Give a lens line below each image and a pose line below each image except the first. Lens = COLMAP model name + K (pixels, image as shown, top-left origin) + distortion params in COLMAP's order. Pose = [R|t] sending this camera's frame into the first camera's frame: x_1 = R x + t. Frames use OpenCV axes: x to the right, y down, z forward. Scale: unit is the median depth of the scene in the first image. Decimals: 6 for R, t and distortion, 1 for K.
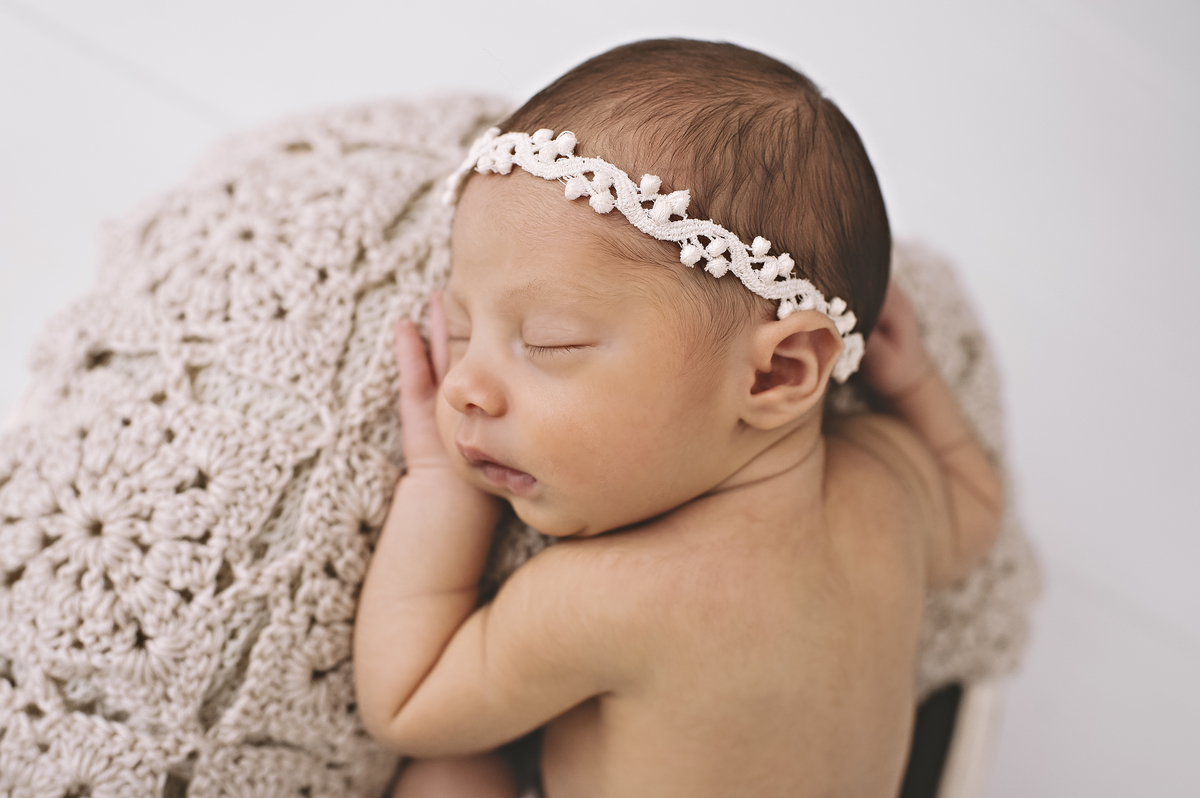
lens RADIAL K [[1210.0, 0, 600.6], [0, 1210.0, 408.3], [0, 0, 1]] dist [-0.022195, 0.000000]
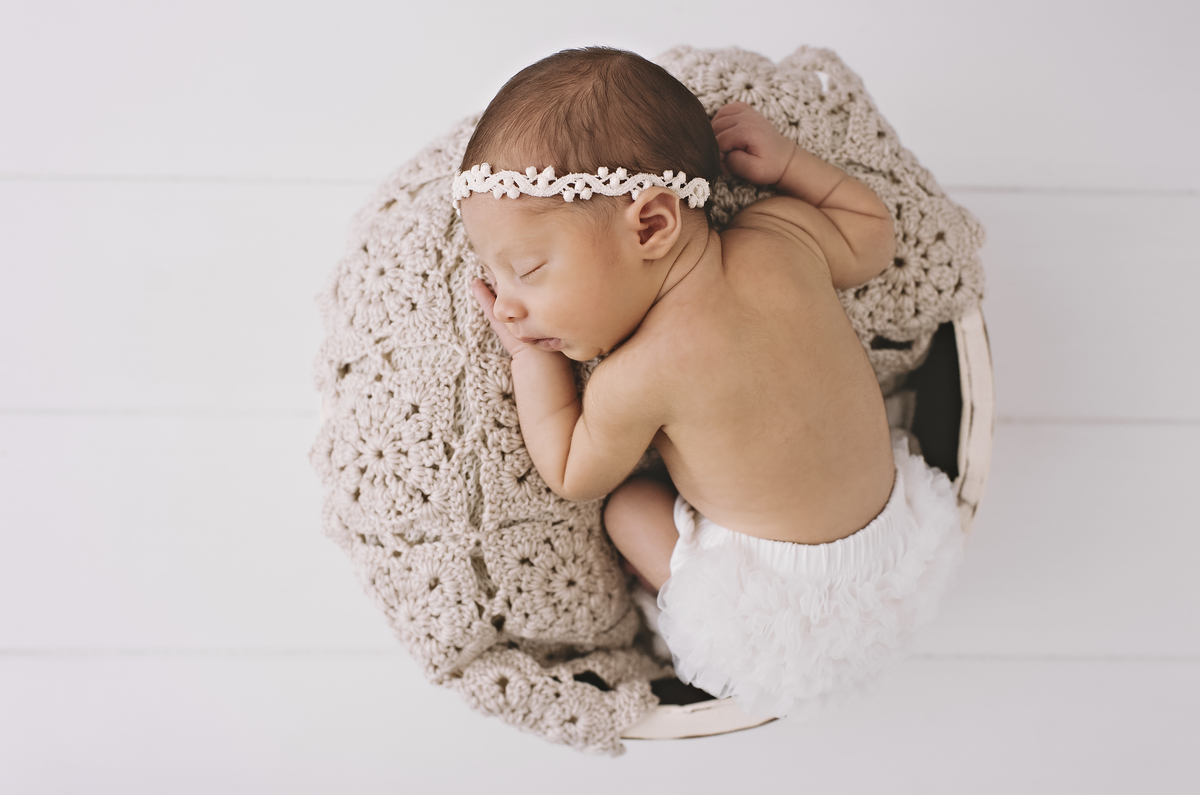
lens RADIAL K [[1210.0, 0, 596.1], [0, 1210.0, 393.2], [0, 0, 1]] dist [-0.022195, 0.000000]
pose [[0.870753, -0.399688, -0.286422, 0.443256], [0.436496, 0.896492, 0.075983, 0.018120], [0.226406, -0.191185, 0.955086, -0.689783]]
